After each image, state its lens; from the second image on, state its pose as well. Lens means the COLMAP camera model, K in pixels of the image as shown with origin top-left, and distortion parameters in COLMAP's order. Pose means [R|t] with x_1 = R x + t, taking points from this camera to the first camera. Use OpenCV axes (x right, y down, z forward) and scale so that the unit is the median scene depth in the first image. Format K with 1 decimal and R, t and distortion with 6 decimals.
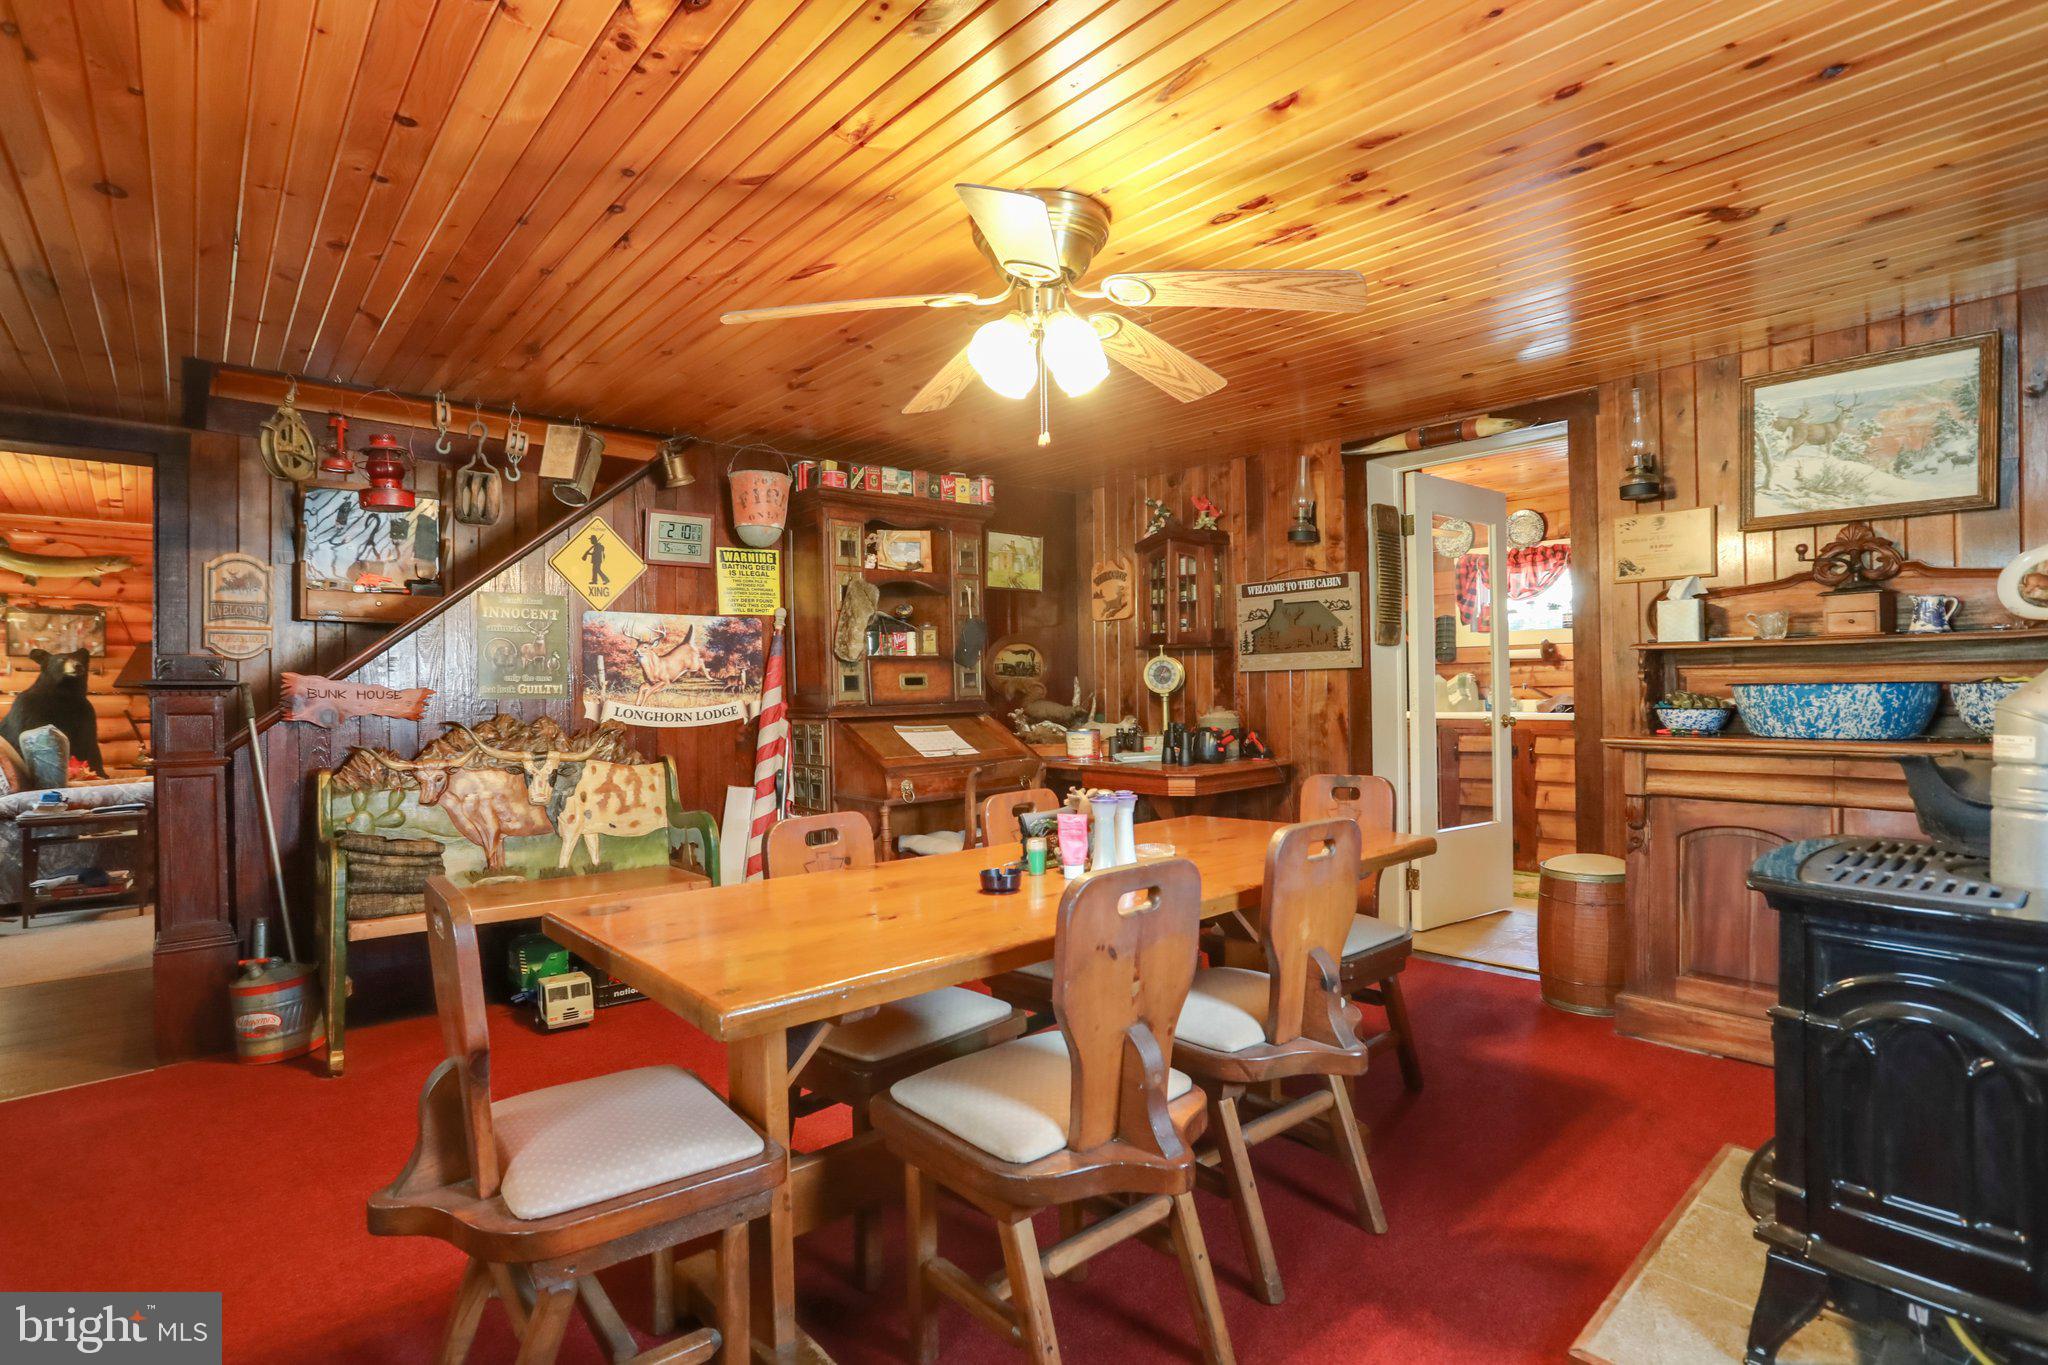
lens RADIAL K [[997.3, 0, 1065.9], [0, 997.3, 695.9], [0, 0, 1]] dist [-0.033368, 0.006227]
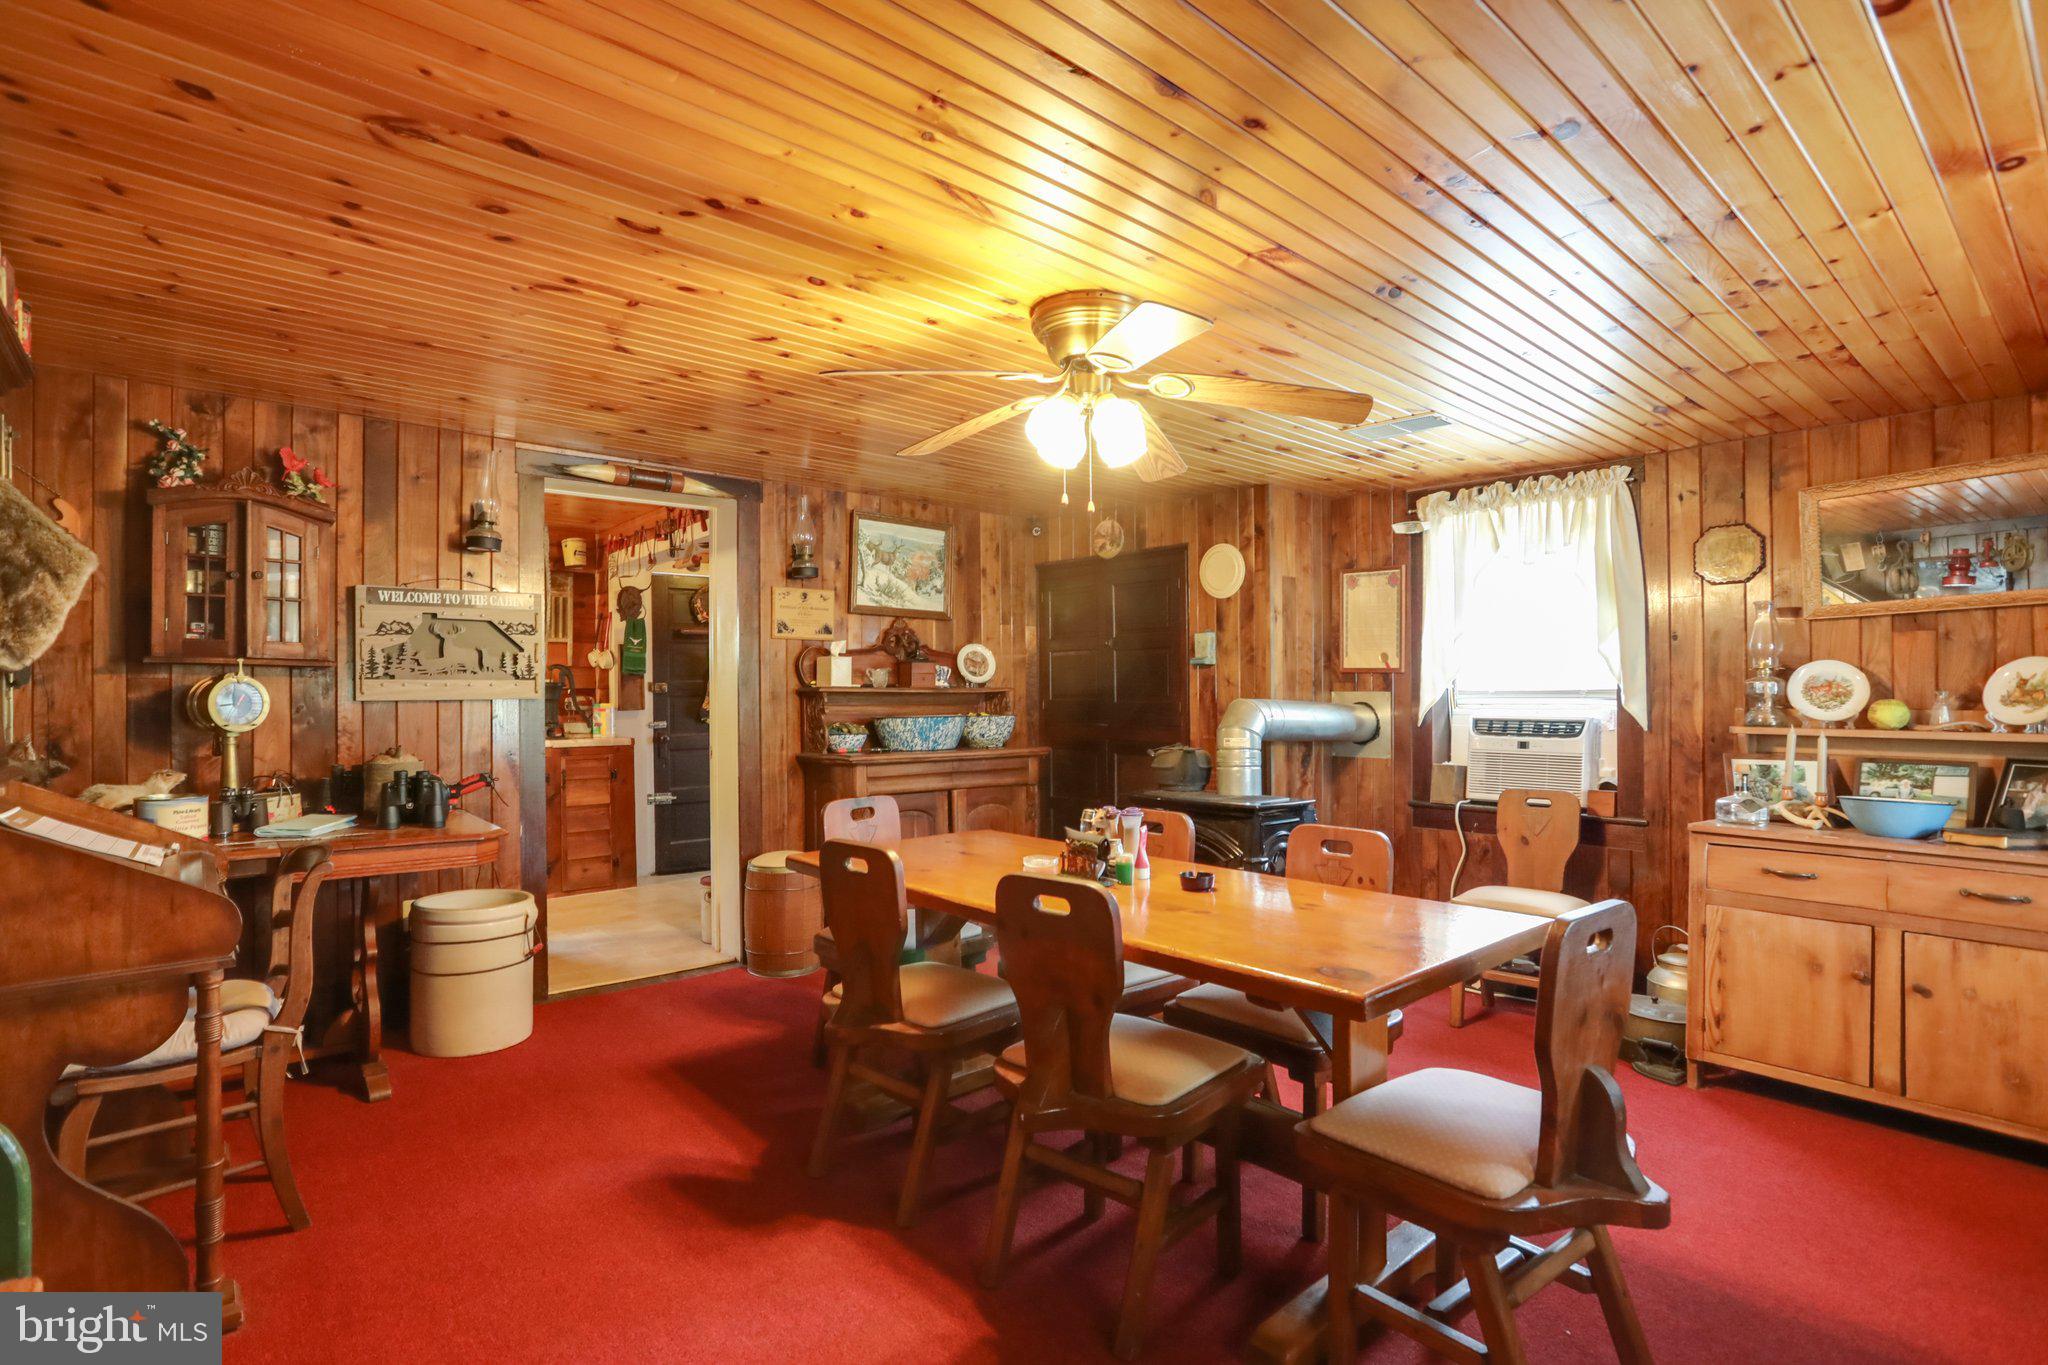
lens RADIAL K [[997.3, 0, 1018.6], [0, 997.3, 697.4], [0, 0, 1]] dist [-0.033368, 0.006227]
pose [[0.023750, 0.016999, 0.999573, -0.804083], [0.014222, 0.999748, -0.017340, -0.011769], [-0.999617, 0.014628, 0.023502, 0.727586]]
